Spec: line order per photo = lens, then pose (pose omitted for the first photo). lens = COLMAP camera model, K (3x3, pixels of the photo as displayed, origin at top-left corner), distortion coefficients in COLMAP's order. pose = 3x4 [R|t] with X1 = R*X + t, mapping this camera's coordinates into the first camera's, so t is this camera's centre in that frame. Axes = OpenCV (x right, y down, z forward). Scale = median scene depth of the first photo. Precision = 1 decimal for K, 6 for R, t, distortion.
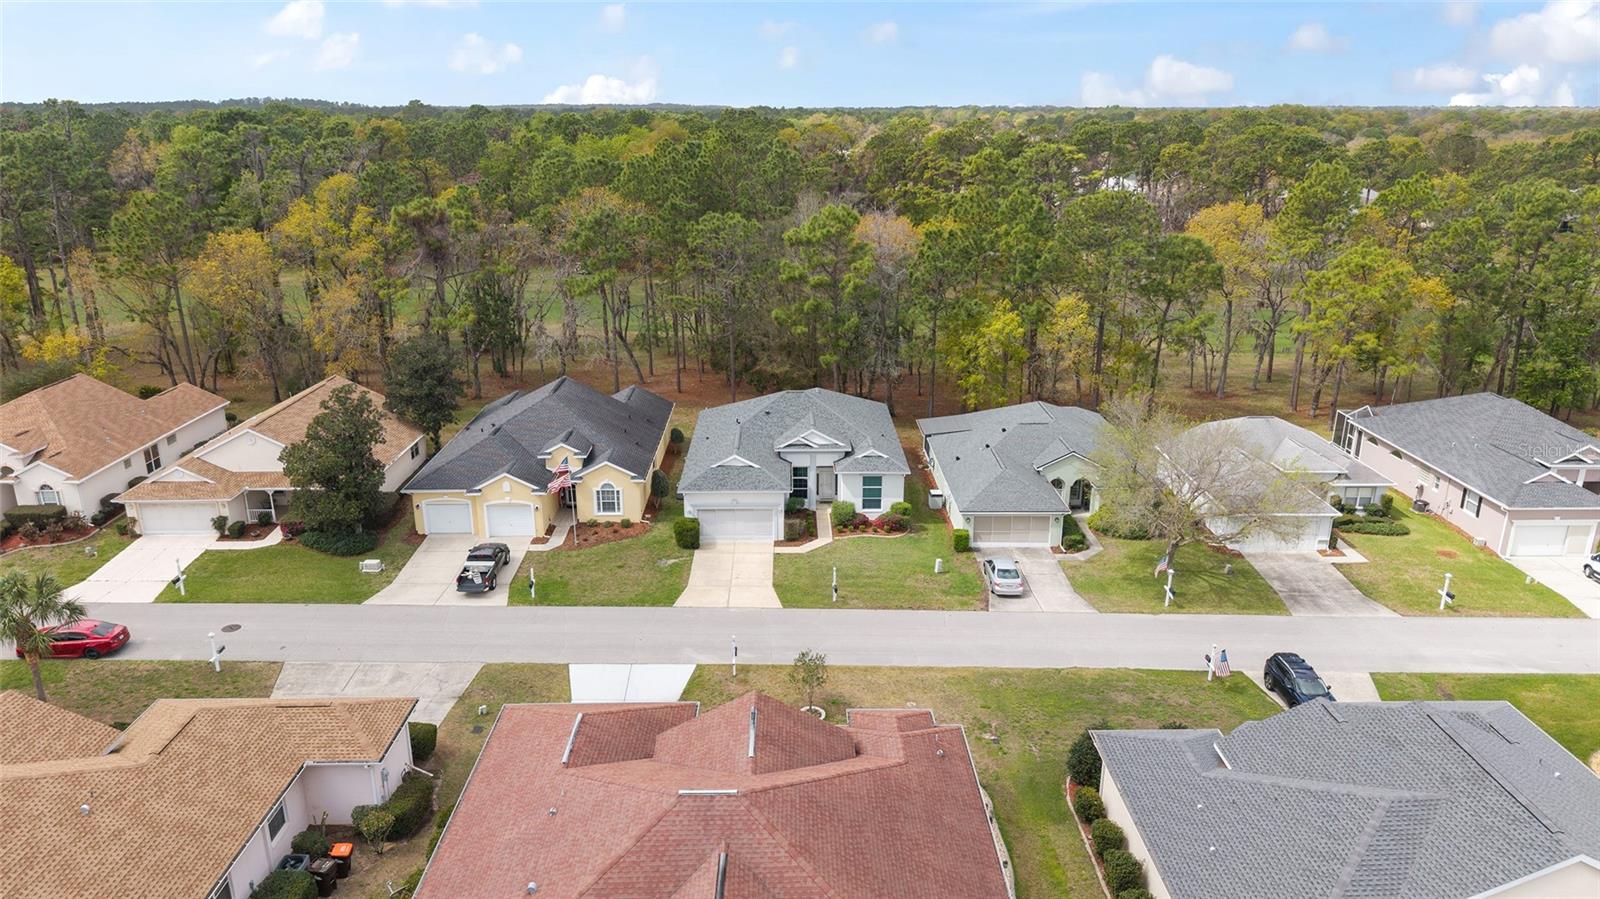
lens RADIAL K [[1080.2, 0, 800.0], [0, 1080.2, 449.5], [0, 0, 1]] dist [-0.041003, -0.000273]
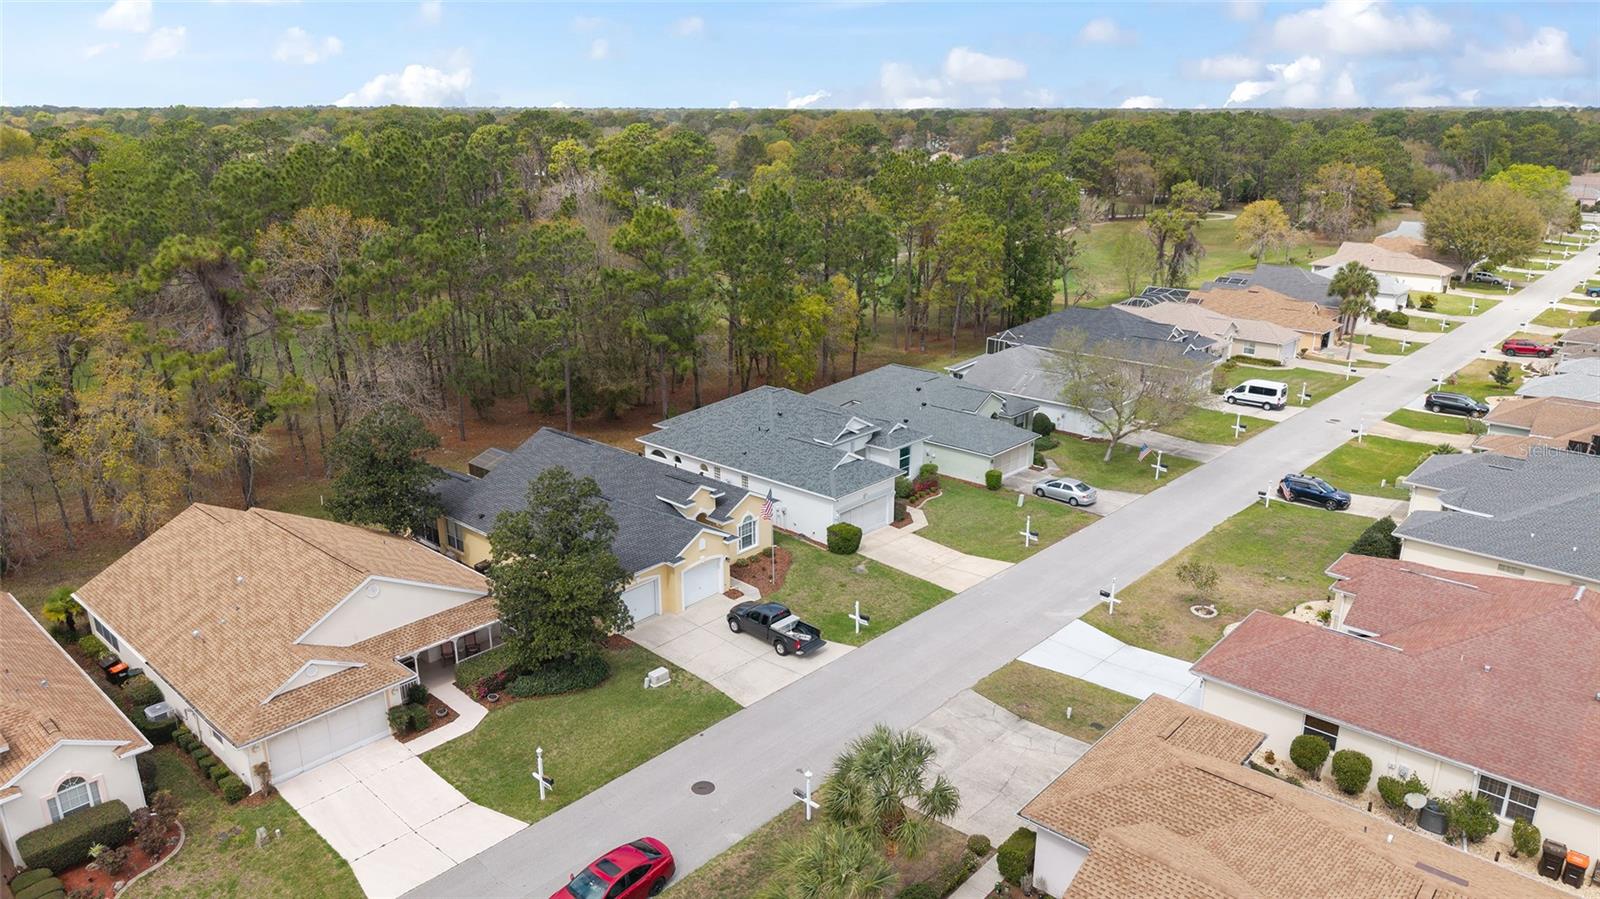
lens RADIAL K [[1129.5, 0, 800.0], [0, 1129.5, 449.5], [0, 0, 1]] dist [-0.028518, 0.000586]
pose [[0.691165, -0.225569, 0.686592, -0.759452], [0.231926, 0.969023, 0.084886, -0.088797], [-0.684471, 0.100568, 0.722070, 0.278732]]
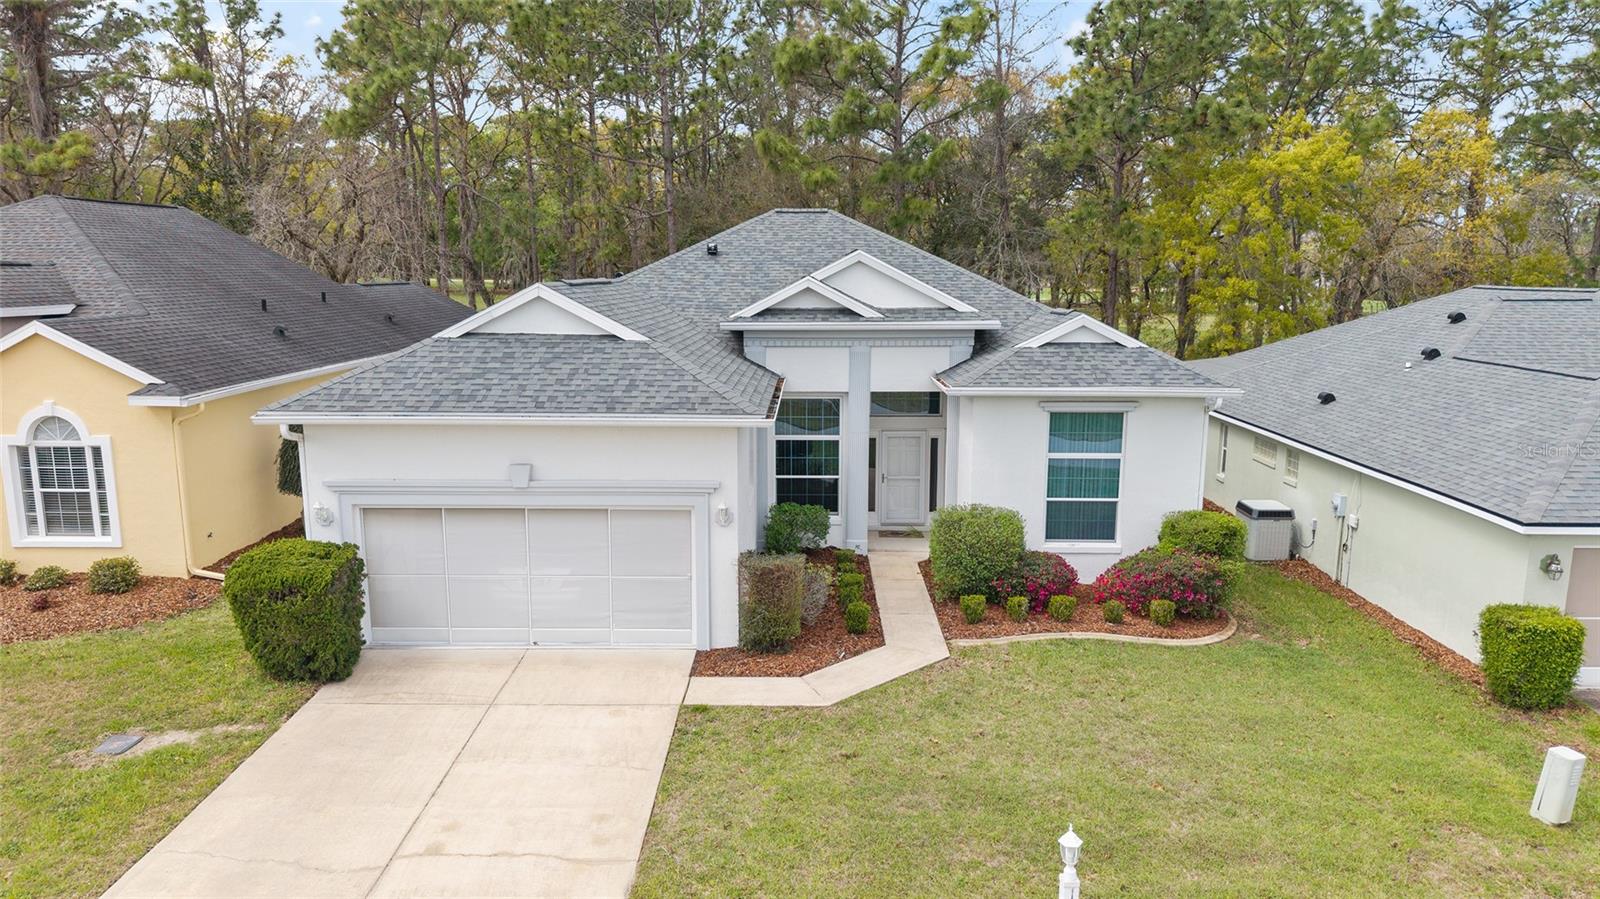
lens RADIAL K [[1095.3, 0, 800.0], [0, 1095.3, 449.5], [0, 0, 1]] dist [0.001919, 0.000132]
pose [[0.999725, 0.008140, -0.022009, 0.002957], [-0.010939, 0.991428, -0.130195, 0.070499], [0.020760, 0.130400, 0.991244, 0.745160]]
